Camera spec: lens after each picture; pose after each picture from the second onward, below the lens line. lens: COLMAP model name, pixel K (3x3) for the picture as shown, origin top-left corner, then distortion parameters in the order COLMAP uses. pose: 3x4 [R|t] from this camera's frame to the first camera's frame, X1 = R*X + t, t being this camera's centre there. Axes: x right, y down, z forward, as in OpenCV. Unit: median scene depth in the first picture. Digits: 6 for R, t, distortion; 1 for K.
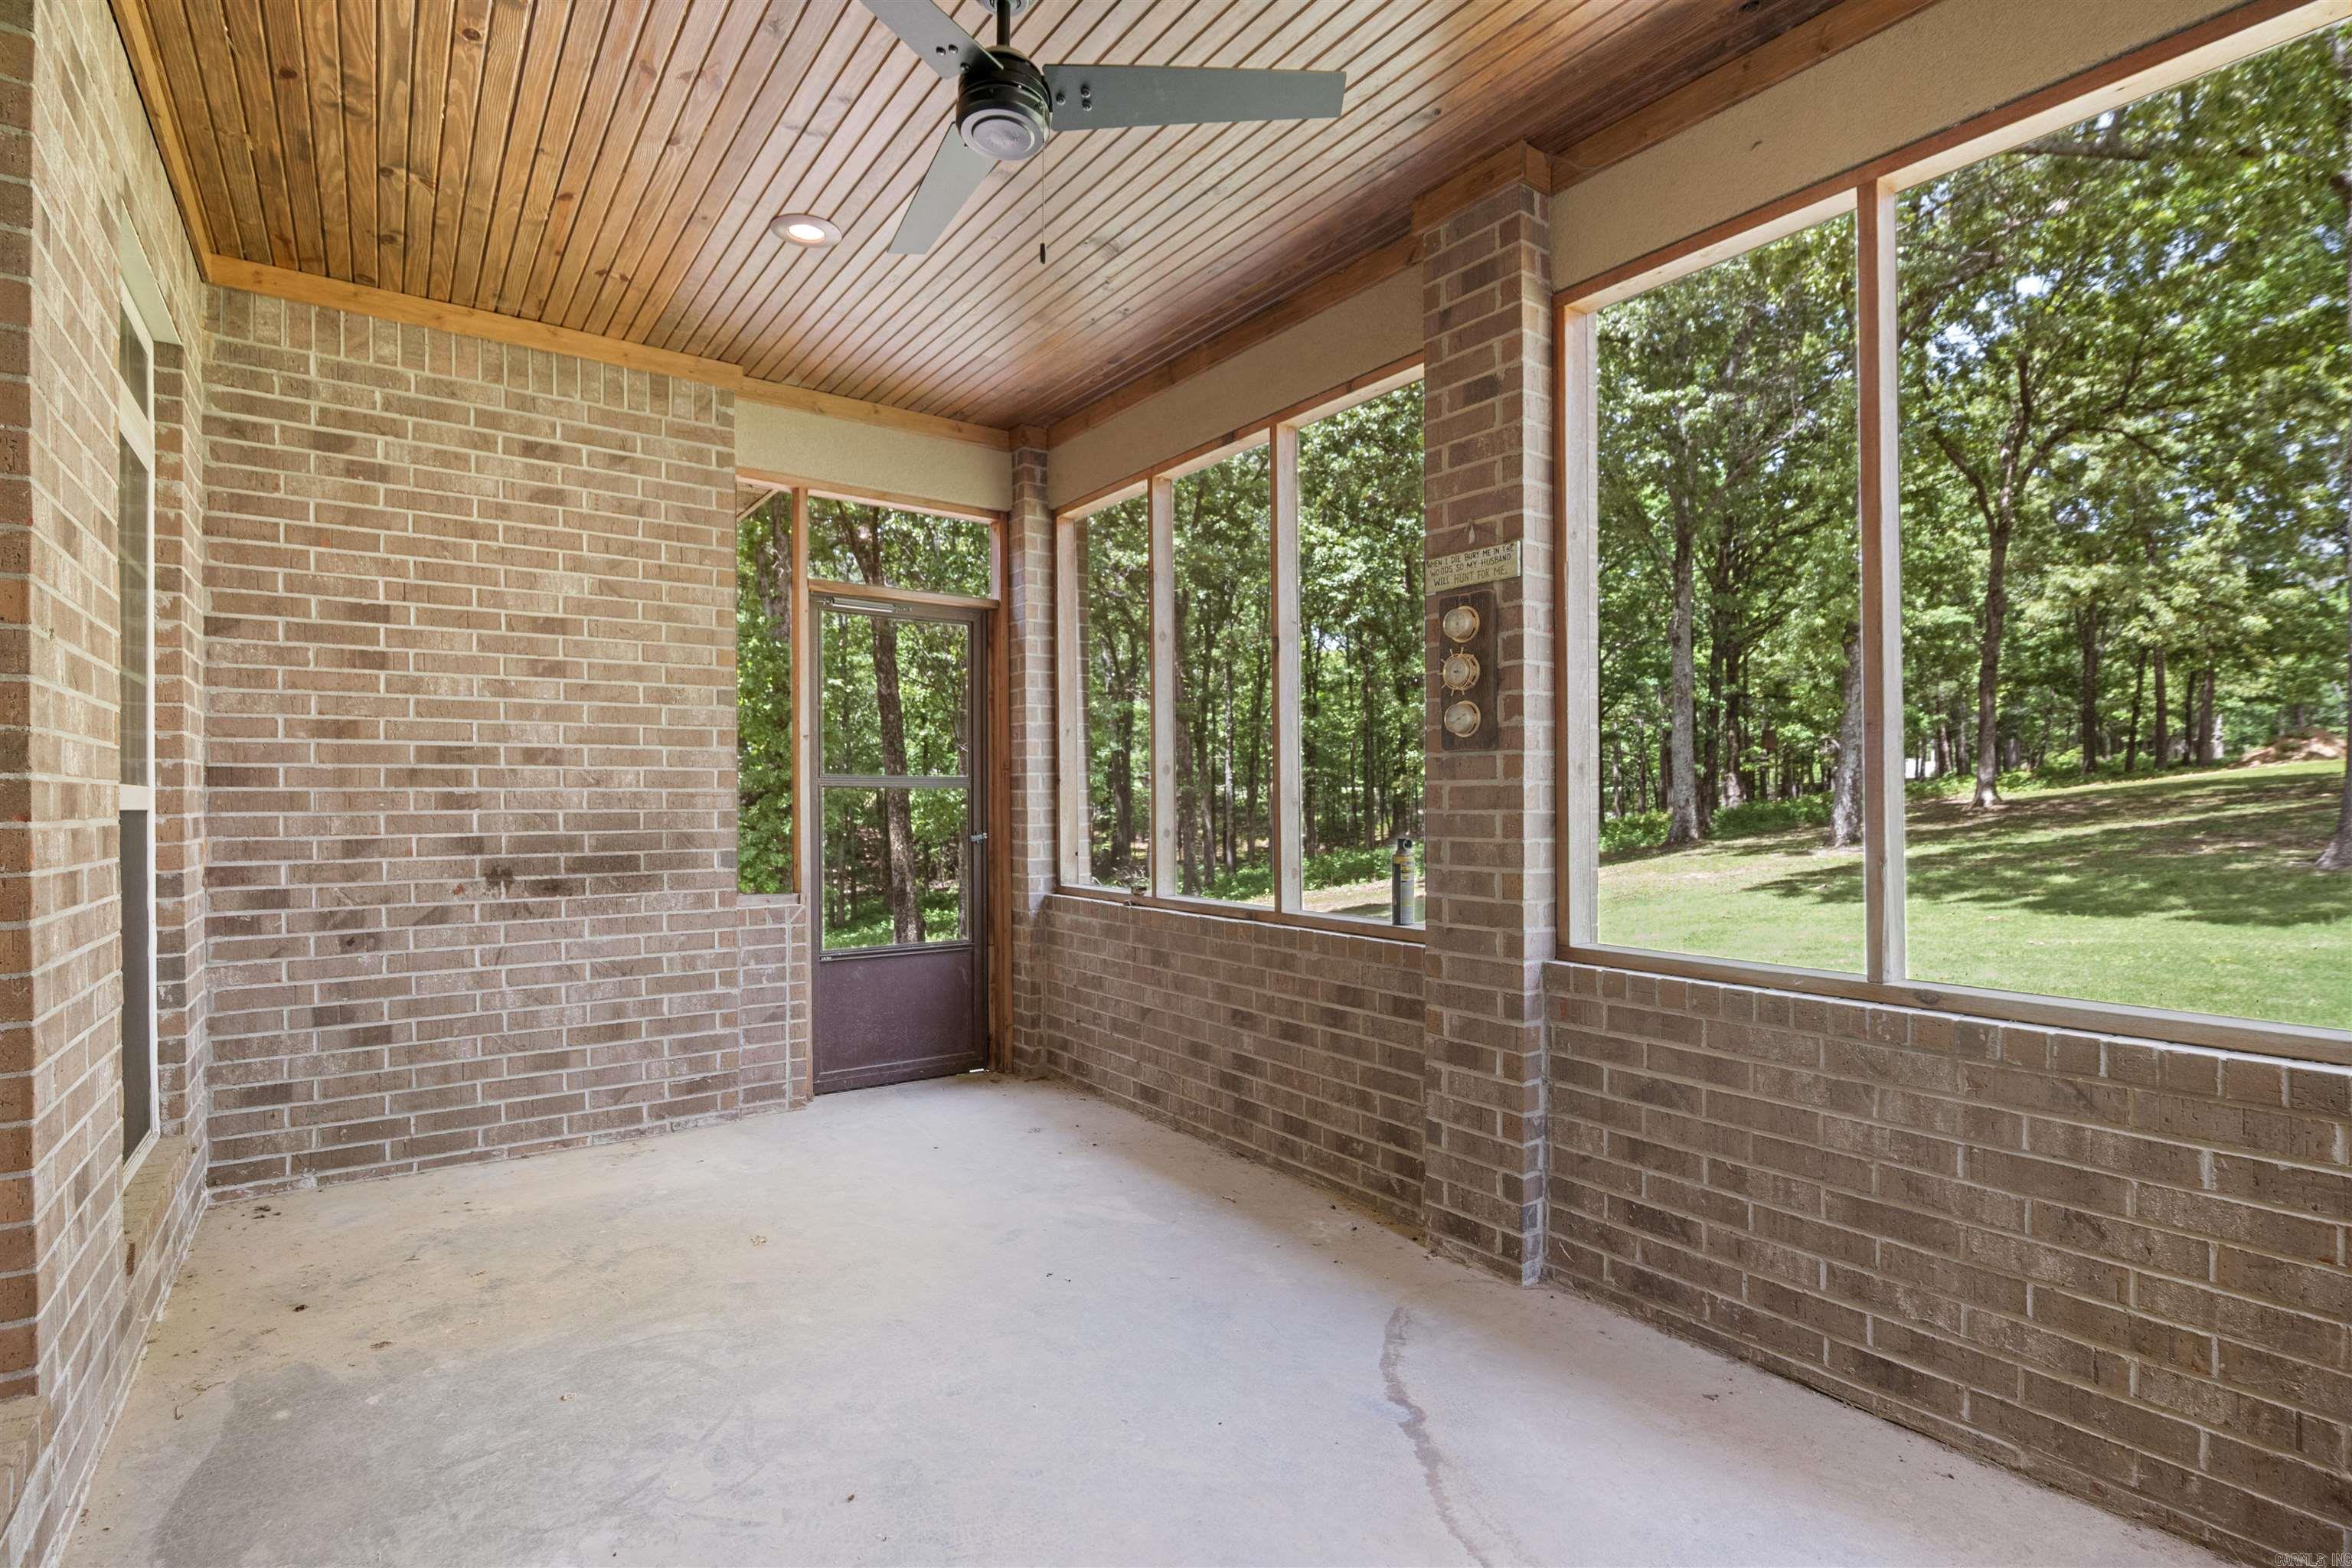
lens RADIAL K [[1115.7, 0, 1183.1], [0, 1115.7, 795.6], [0, 0, 1]] dist [0.000803, 0.000436]
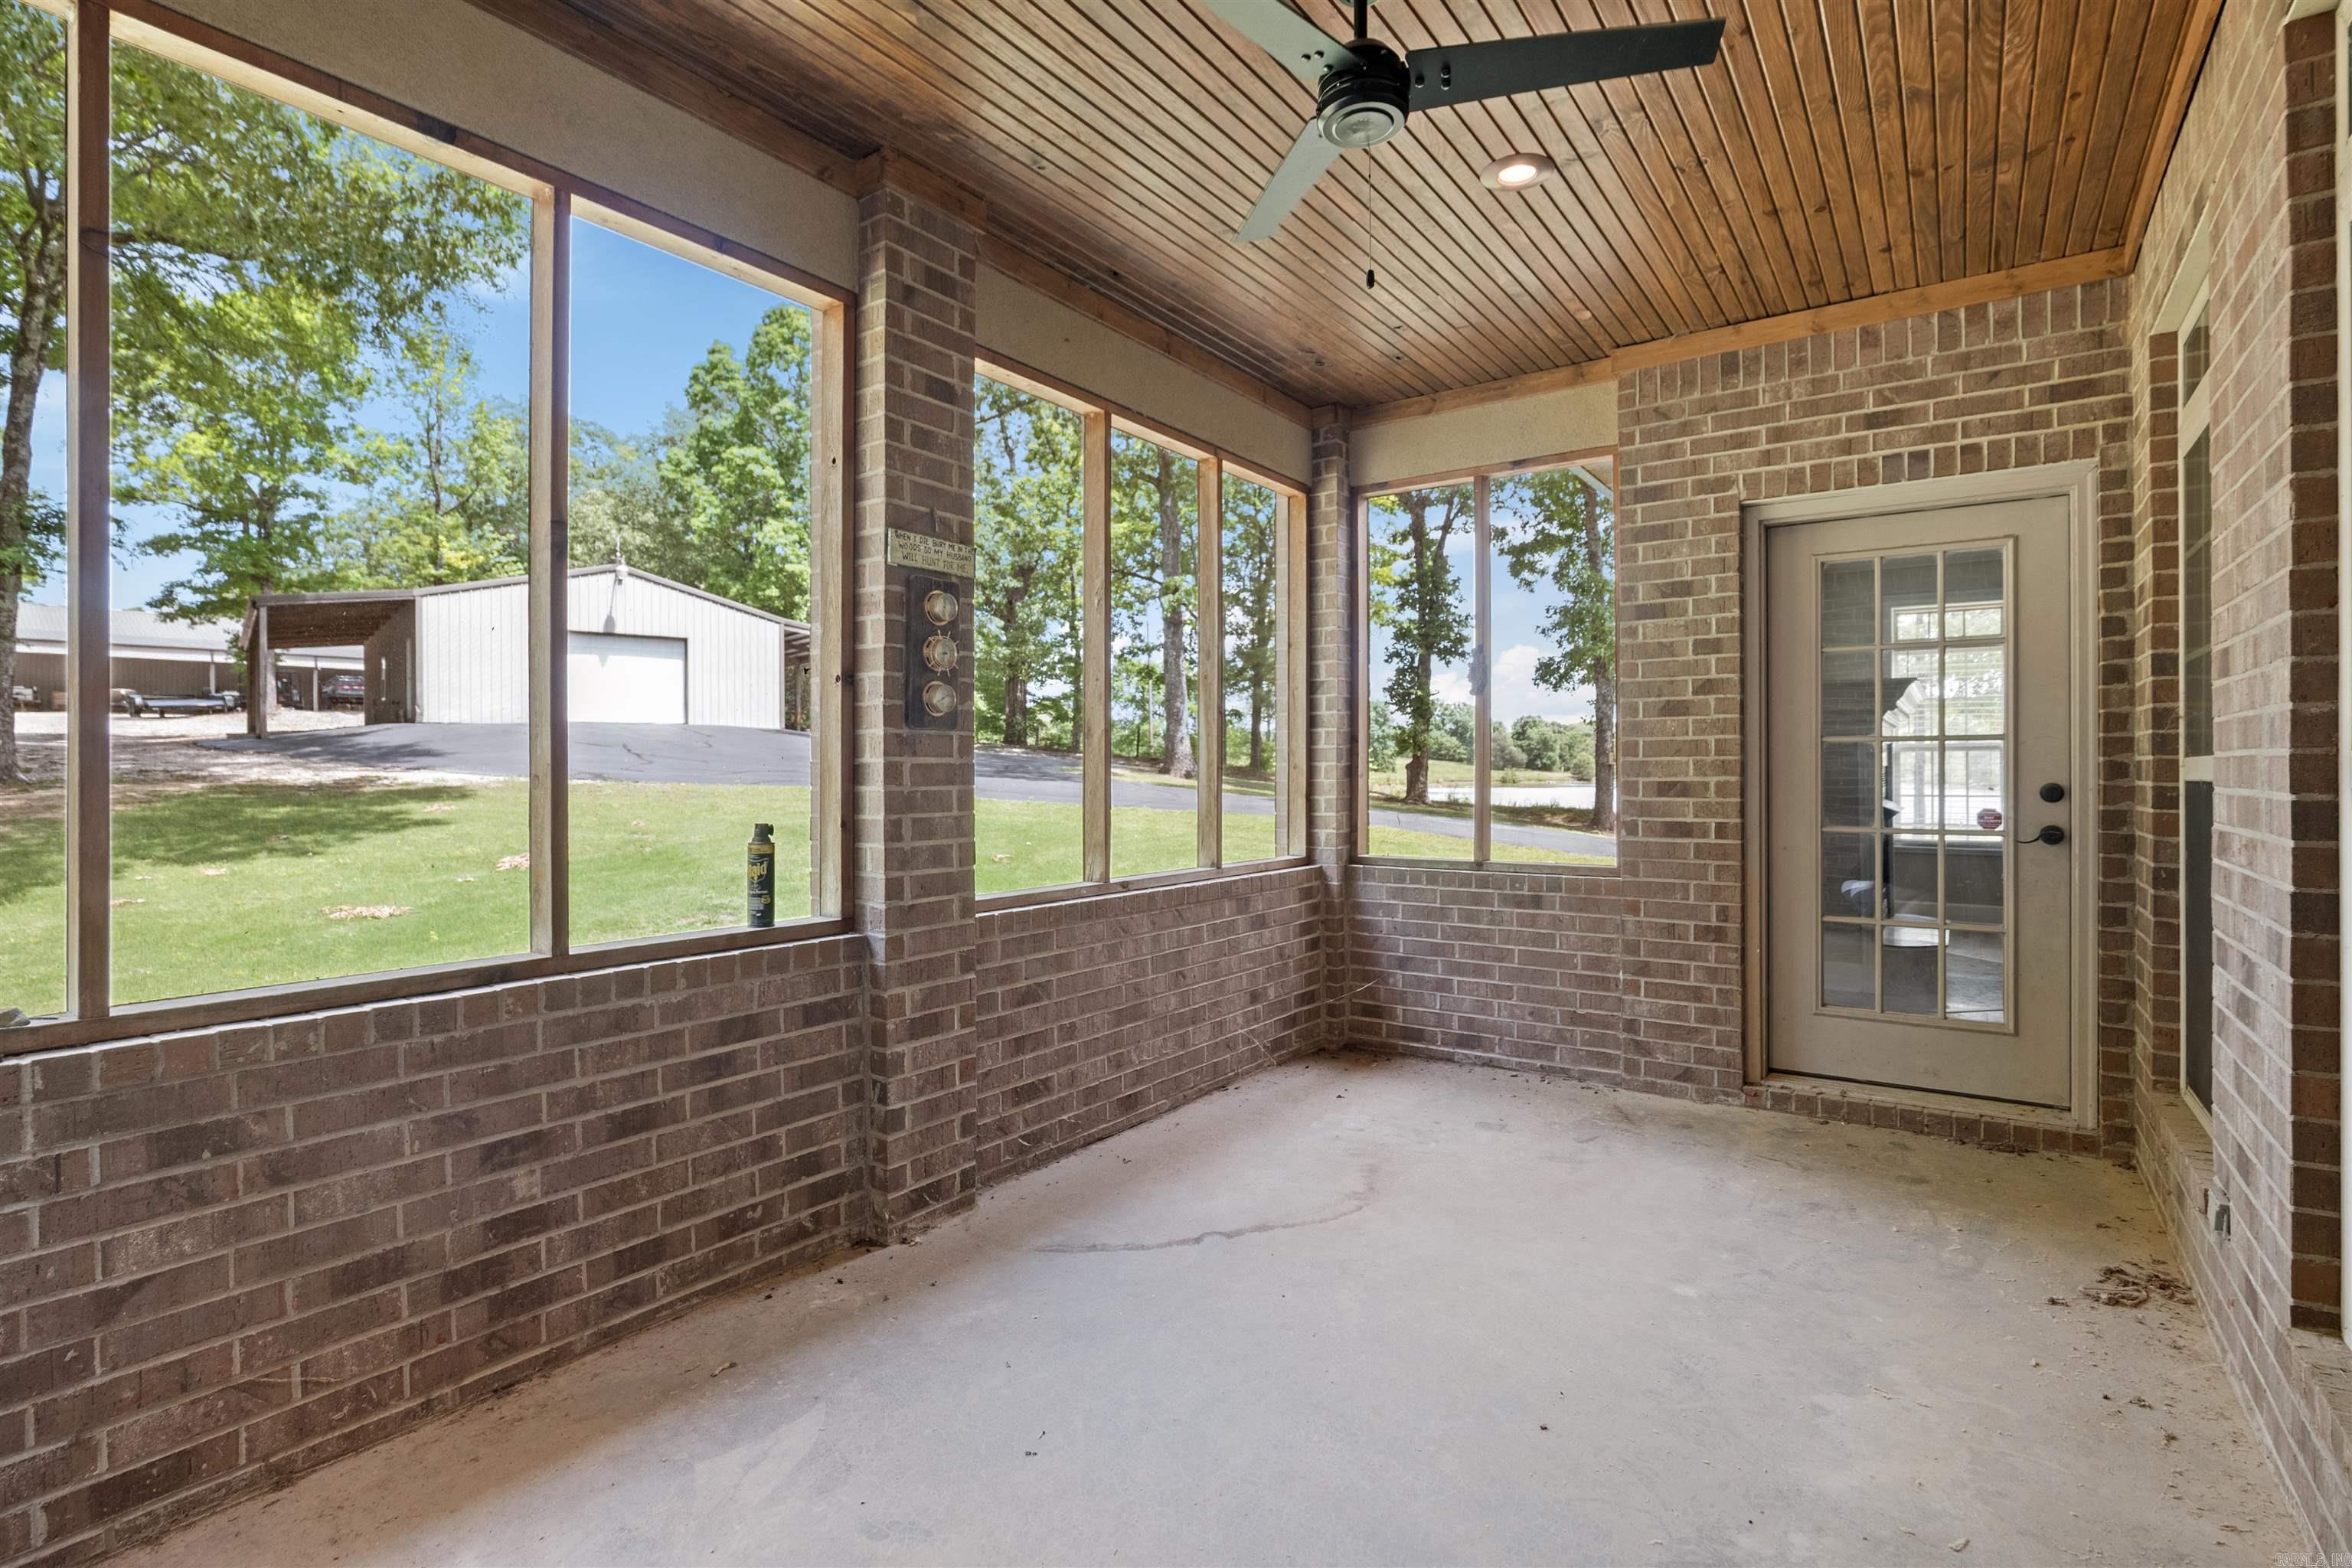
lens RADIAL K [[1115.7, 0, 1185.2], [0, 1115.7, 768.6], [0, 0, 1]] dist [0.000803, 0.000436]
pose [[-0.311017, 0.008599, 0.950365, -0.732850], [0.004569, 0.999961, -0.007553, 0.005312], [-0.950393, 0.001993, -0.311045, 1.003862]]
